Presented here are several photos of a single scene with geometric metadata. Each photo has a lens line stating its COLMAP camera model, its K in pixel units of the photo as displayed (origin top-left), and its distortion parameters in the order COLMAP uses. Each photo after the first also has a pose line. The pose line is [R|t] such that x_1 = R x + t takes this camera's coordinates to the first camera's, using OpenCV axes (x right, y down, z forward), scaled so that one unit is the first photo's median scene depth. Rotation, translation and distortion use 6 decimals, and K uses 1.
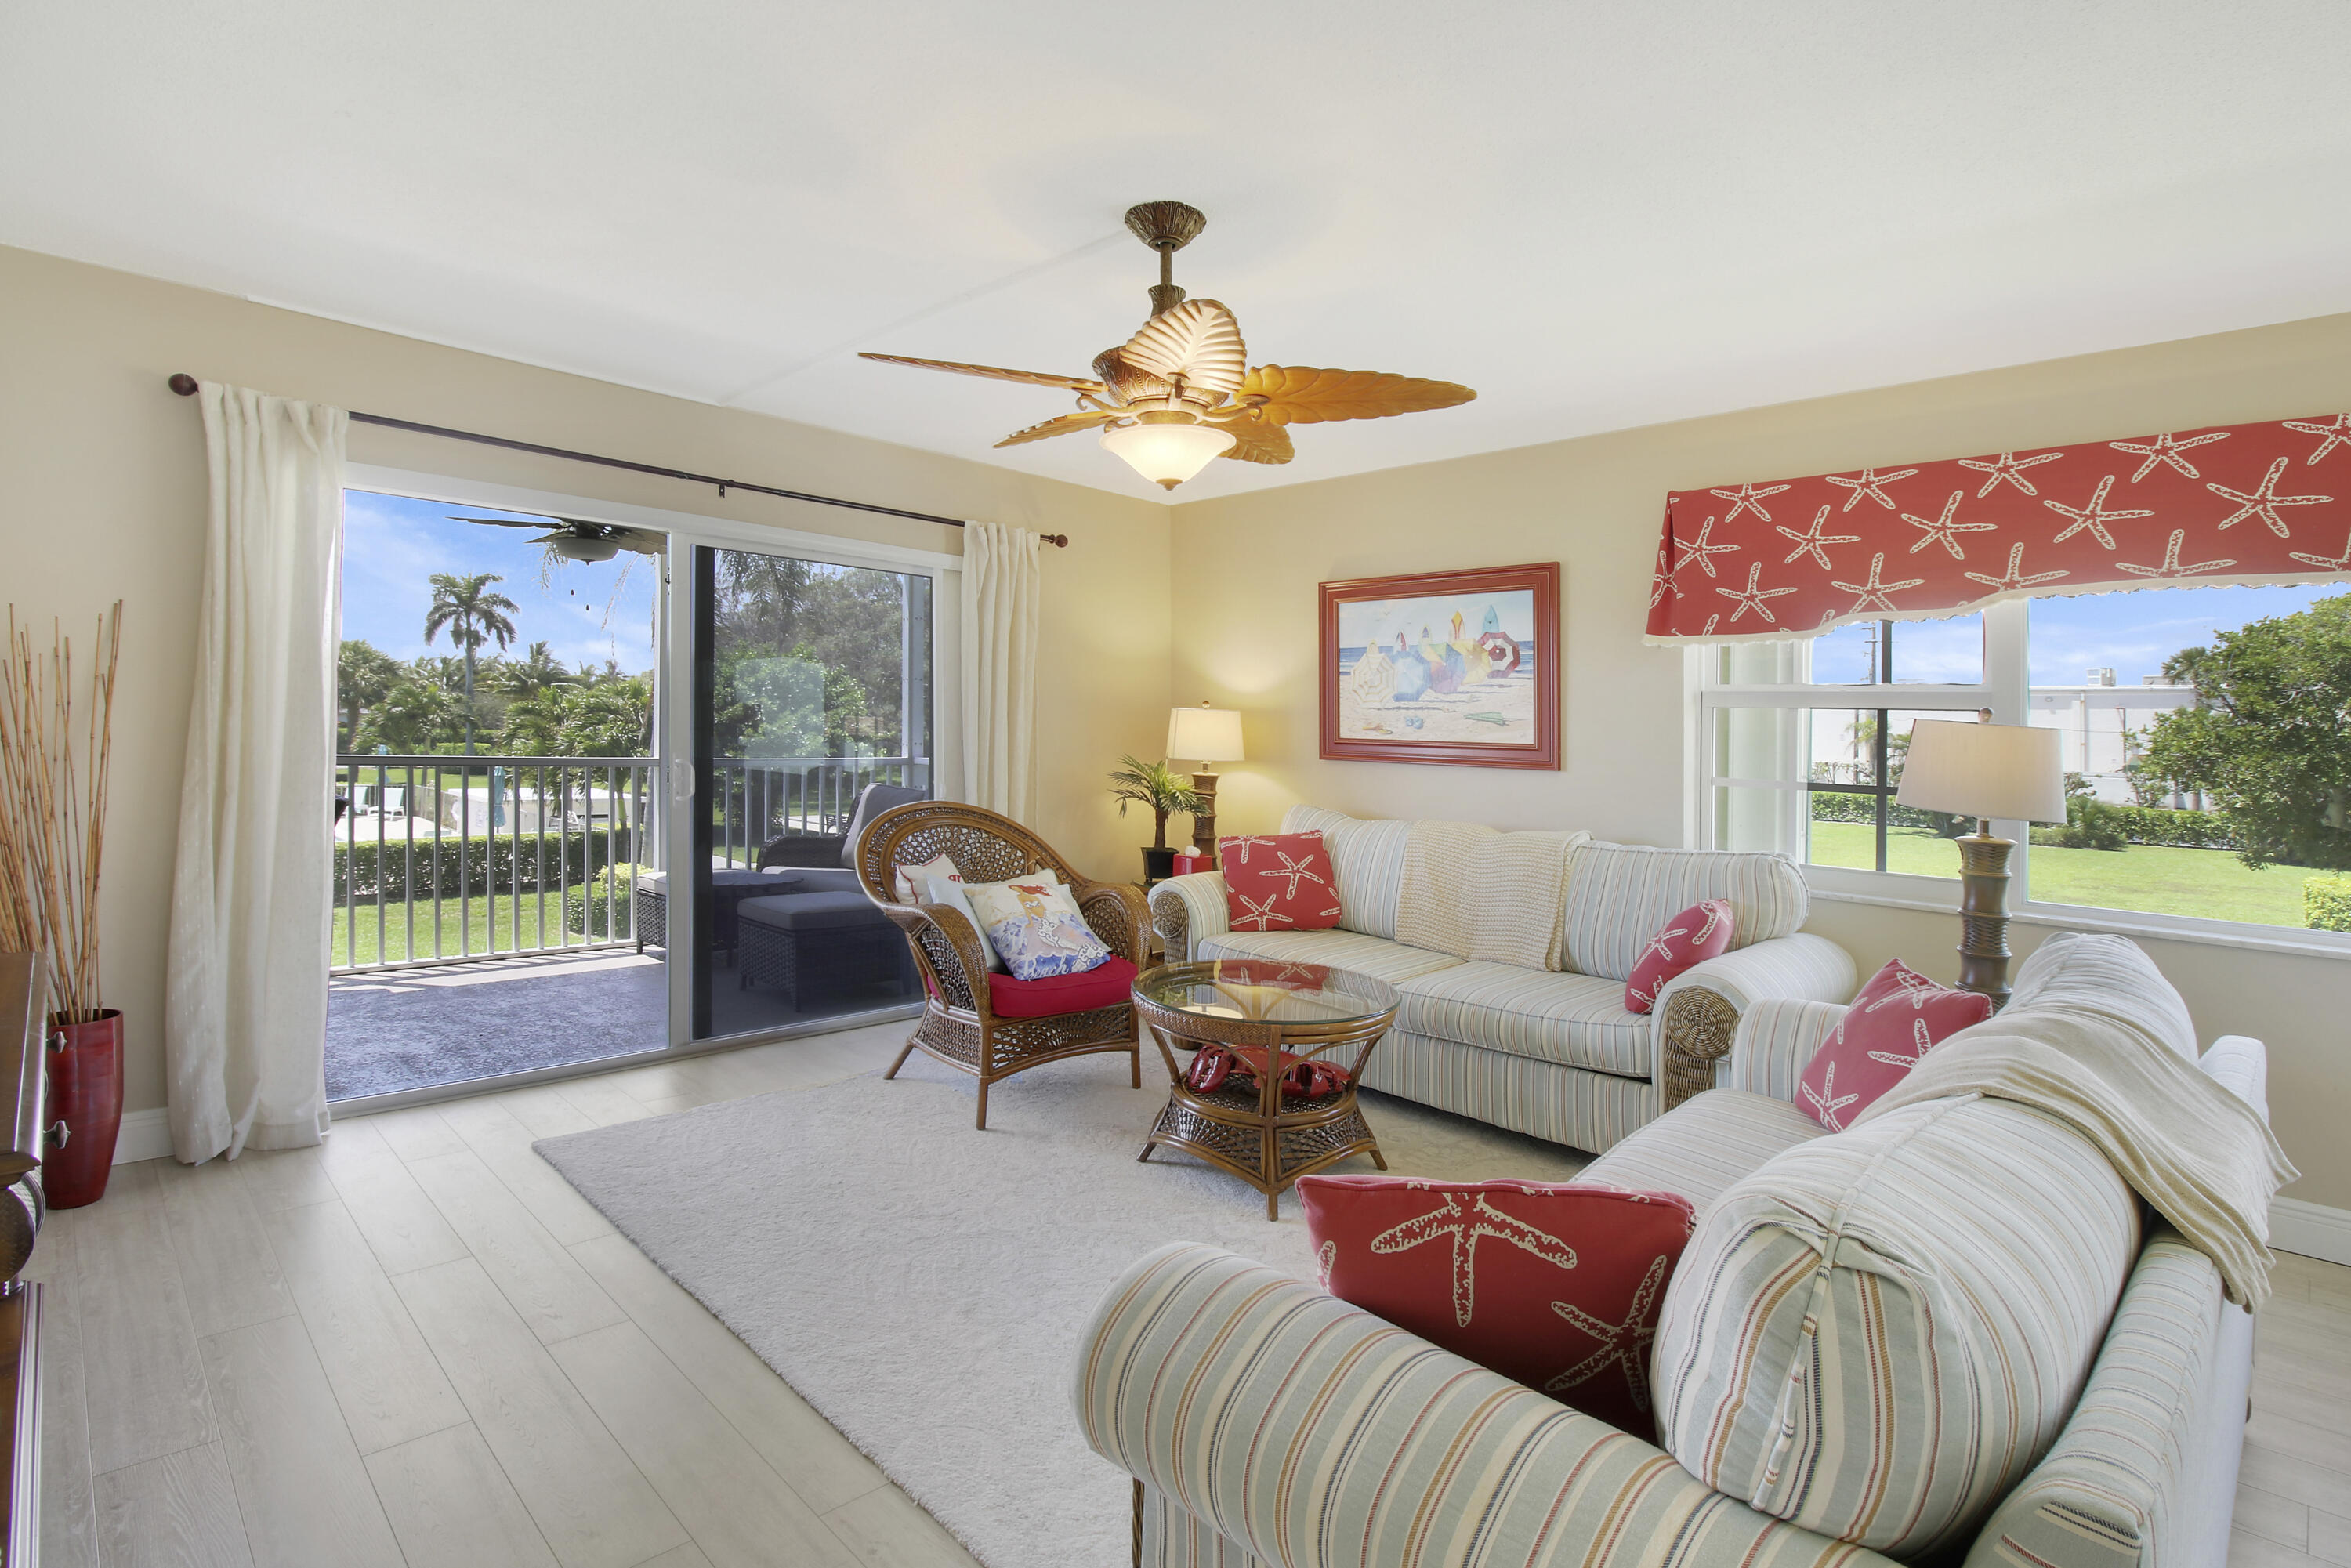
lens RADIAL K [[1113.0, 0, 1190.2], [0, 1113.0, 734.6], [0, 0, 1]] dist [0.002049, -0.012187]
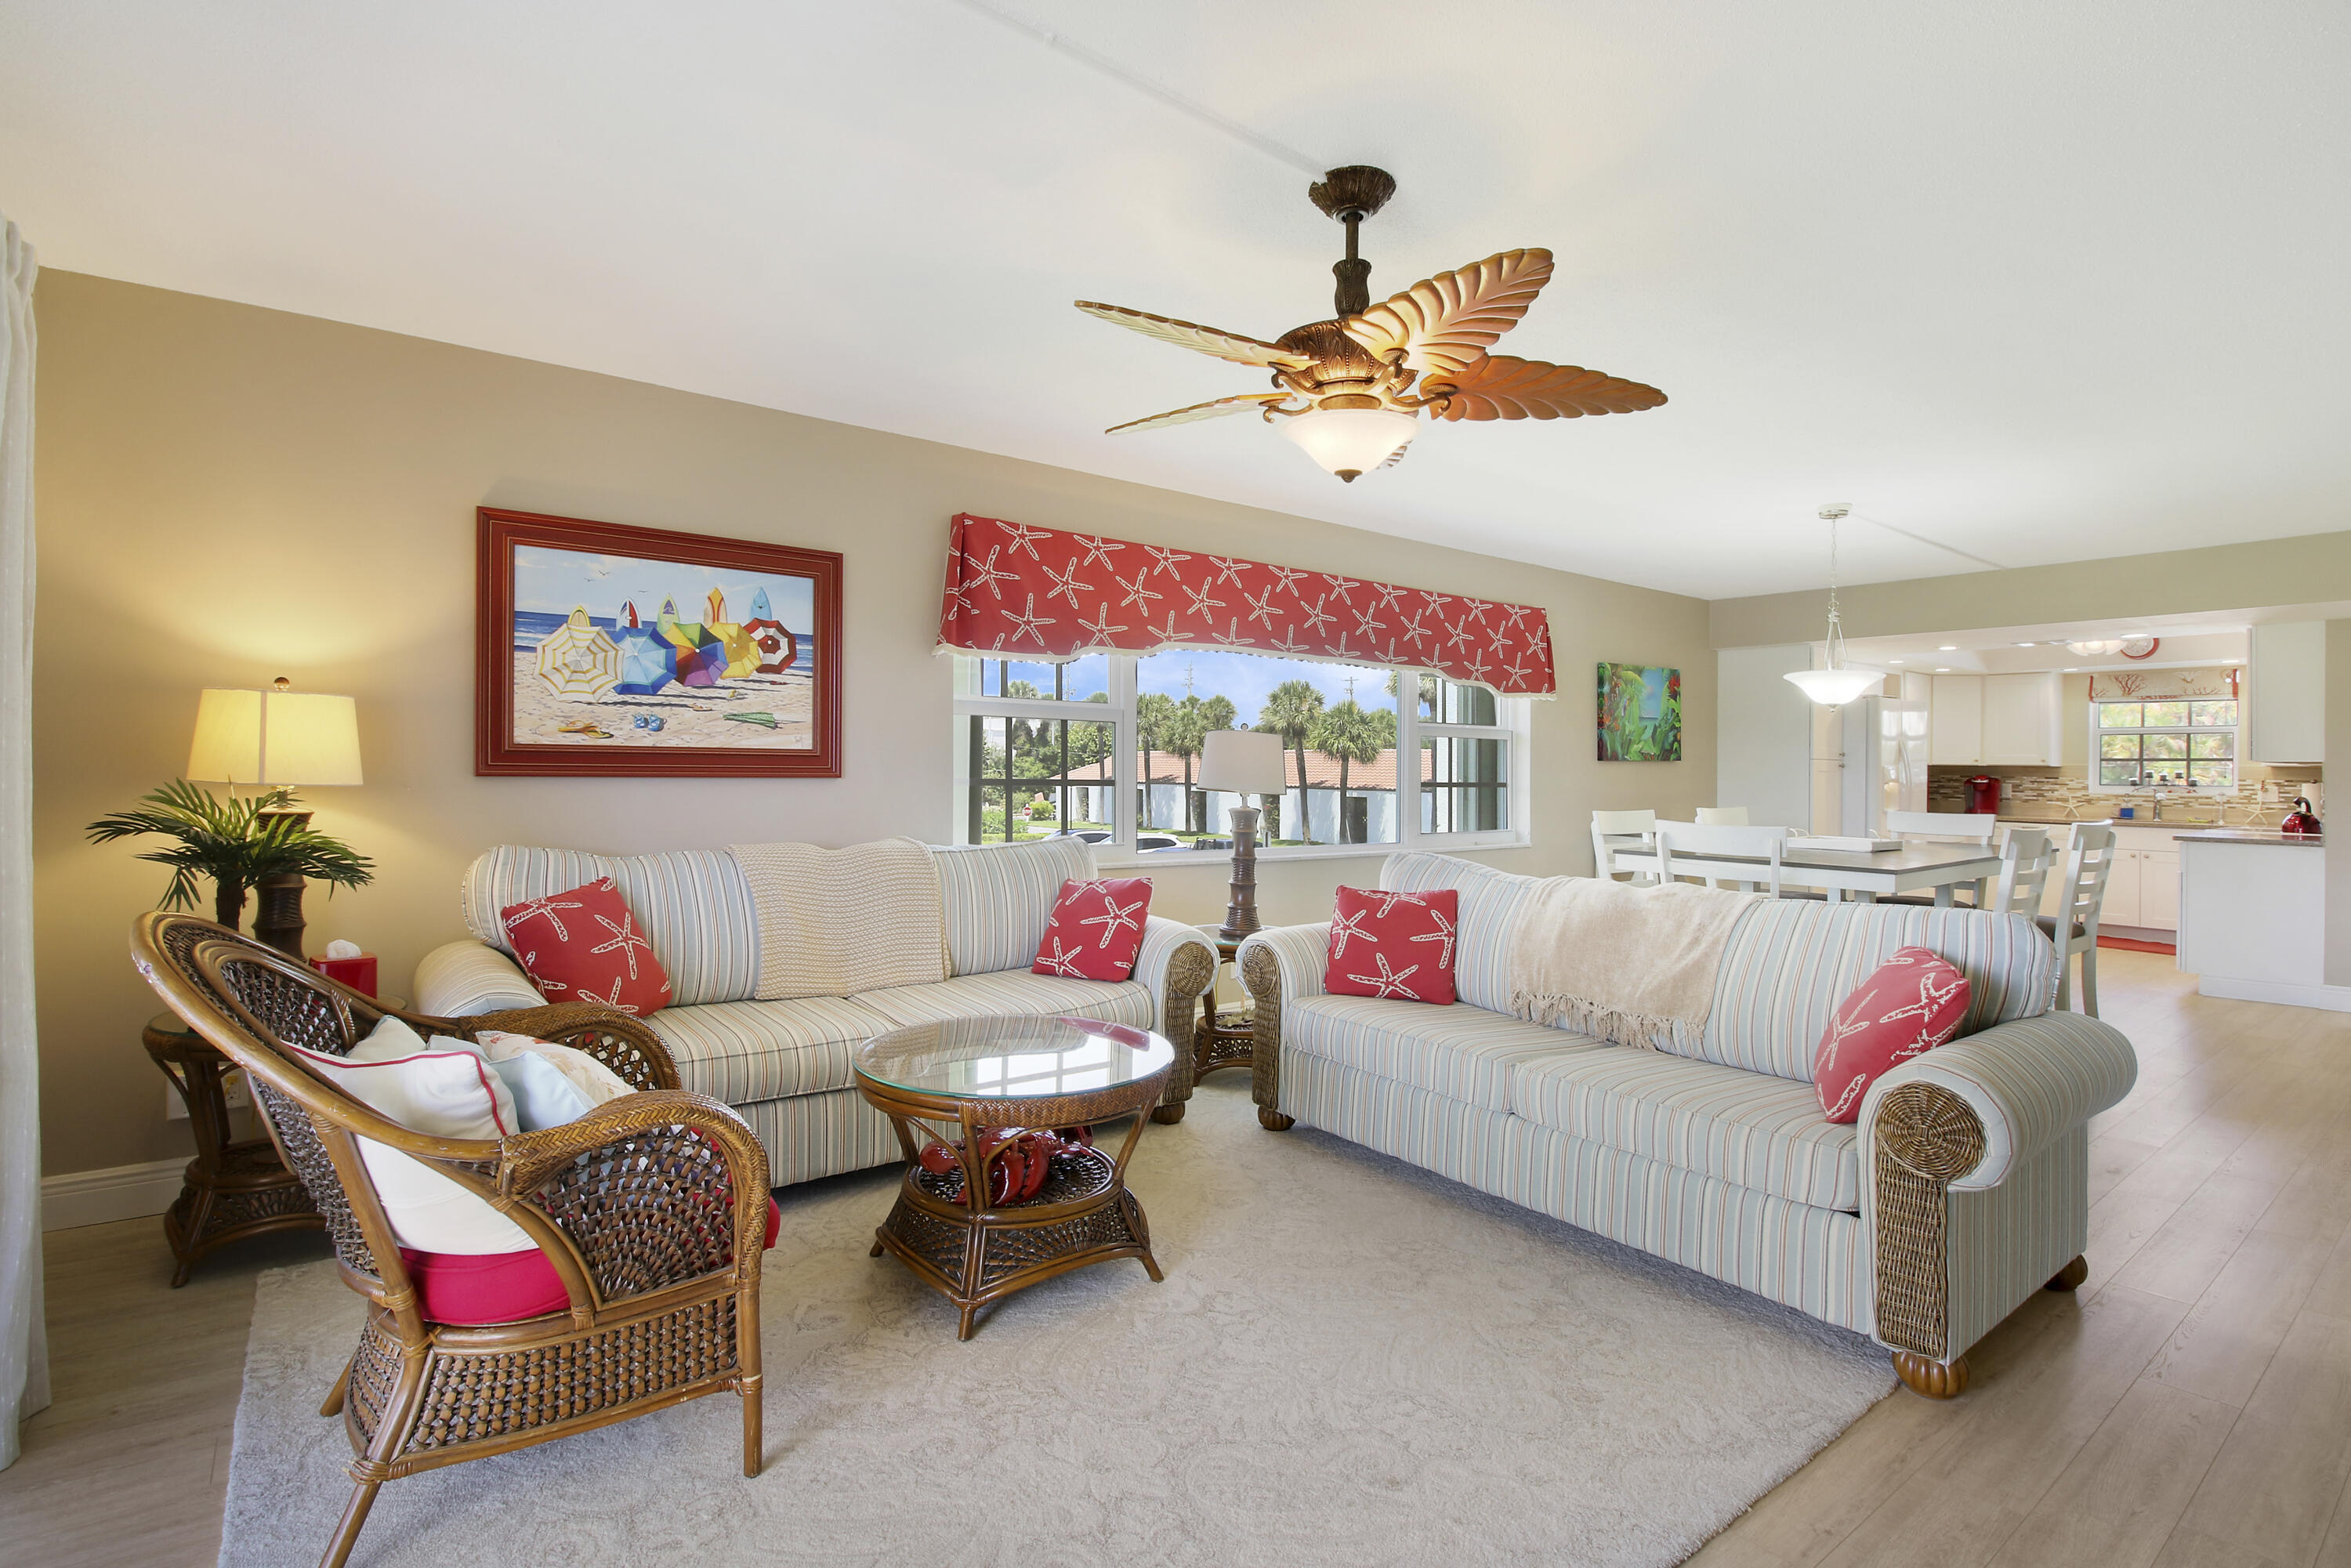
lens RADIAL K [[1178.2, 0, 1135.2], [0, 1178.2, 754.6], [0, 0, 1]] dist [-0.003564, -0.011090]
pose [[0.147167, -0.021088, 0.988887, -0.680844], [-0.008598, 0.999708, 0.022598, -0.012630], [-0.989074, -0.011828, 0.146943, 0.675314]]
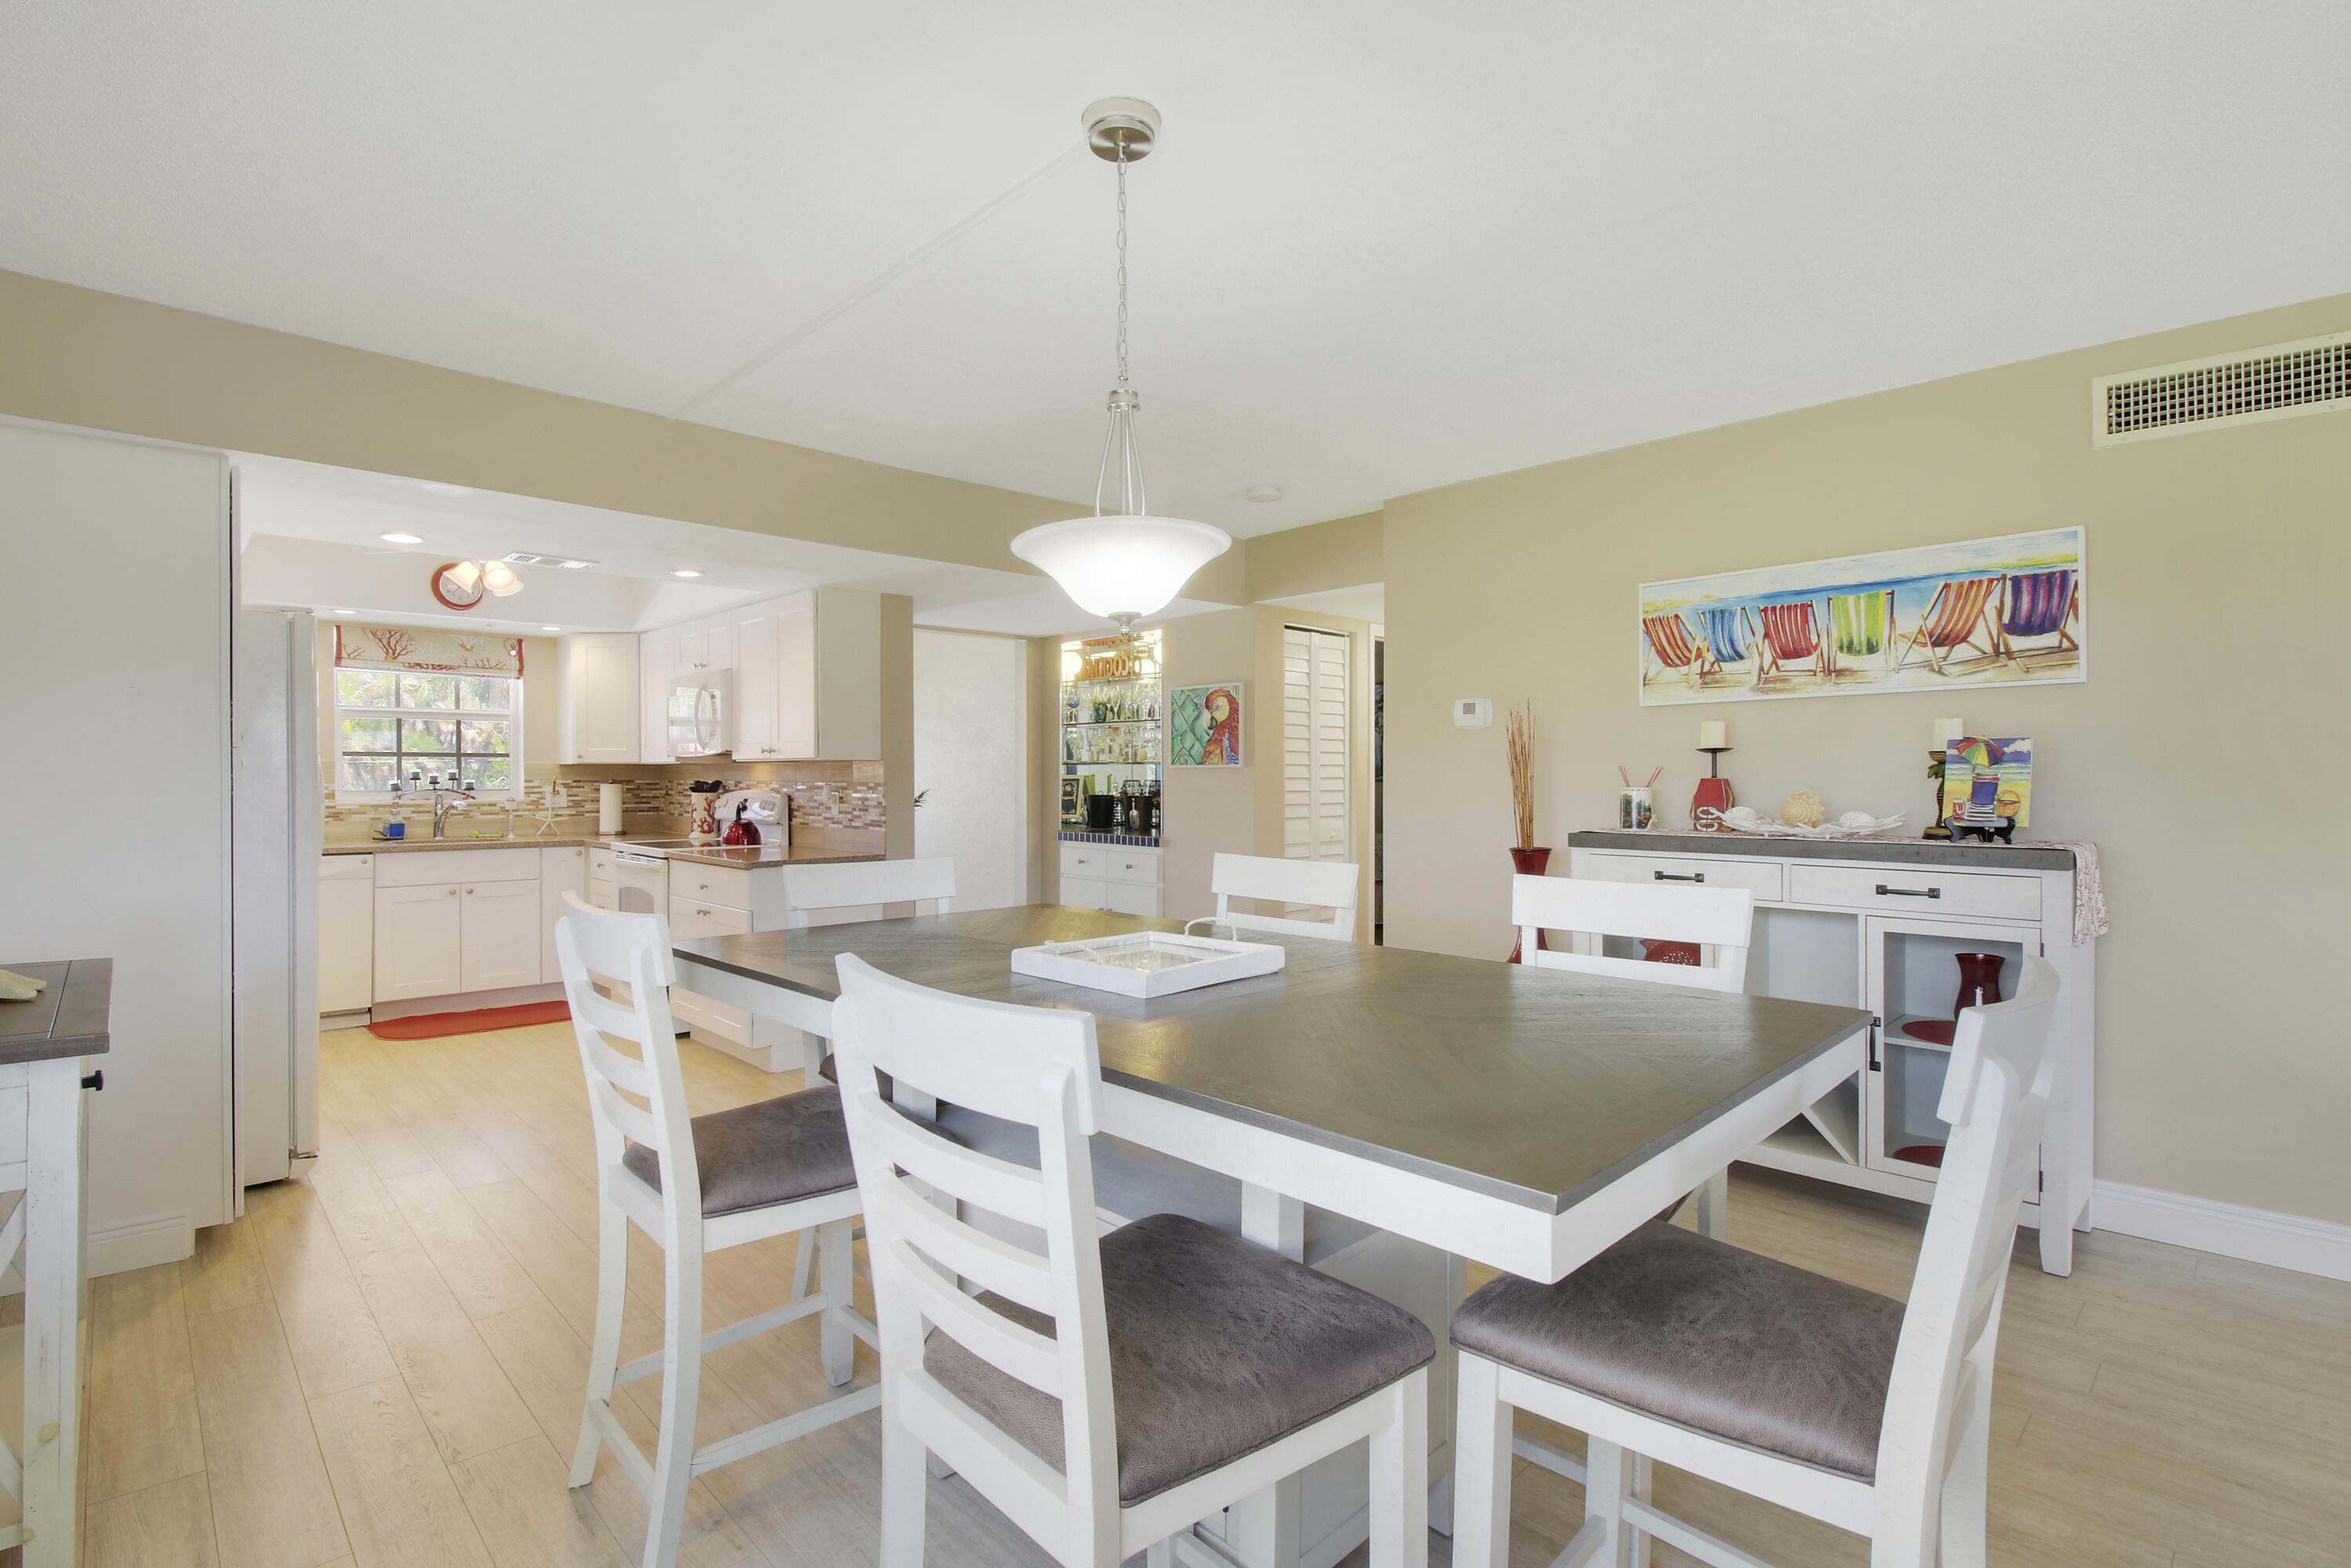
lens RADIAL K [[1158.3, 0, 1133.6], [0, 1158.3, 793.2], [0, 0, 1]] dist [-0.008345, -0.006812]
pose [[-0.997539, -0.033190, 0.061761, 0.765679], [-0.032415, 0.999383, 0.013500, 0.032090], [-0.062171, 0.011465, -0.998000, 0.594603]]
